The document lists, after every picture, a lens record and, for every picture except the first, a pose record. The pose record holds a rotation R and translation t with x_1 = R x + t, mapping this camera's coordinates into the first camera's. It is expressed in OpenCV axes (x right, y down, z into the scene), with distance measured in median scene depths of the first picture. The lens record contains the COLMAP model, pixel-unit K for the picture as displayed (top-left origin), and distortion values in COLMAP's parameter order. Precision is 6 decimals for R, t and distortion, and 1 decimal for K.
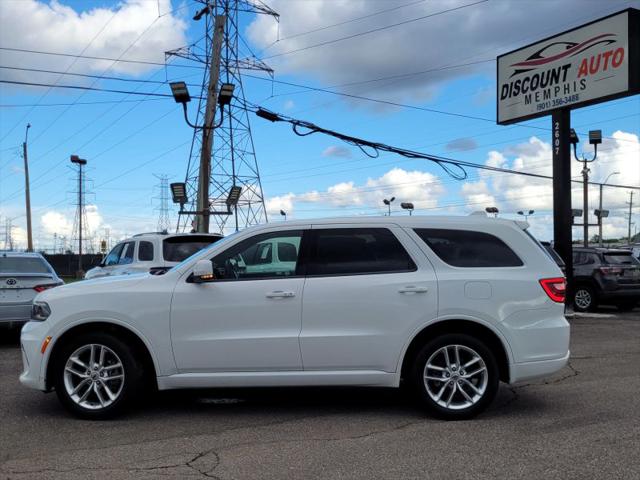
lens RADIAL K [[681.1, 0, 294.8], [0, 681.1, 240.4], [0, 0, 1]] dist [0.014953, 0.003456]
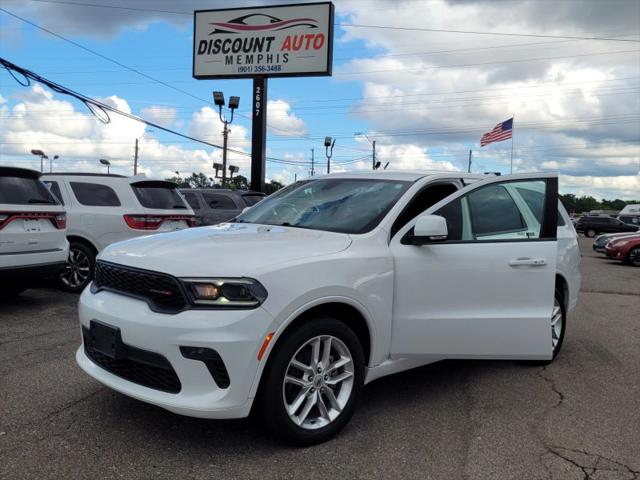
lens RADIAL K [[610.5, 0, 323.3], [0, 610.5, 237.2], [0, 0, 1]] dist [0.015636, 0.008139]
pose [[0.696208, -0.004358, 0.717827, -0.260285], [-0.056183, 0.996583, 0.060541, 0.006034], [-0.715638, -0.082479, 0.693585, 0.207754]]
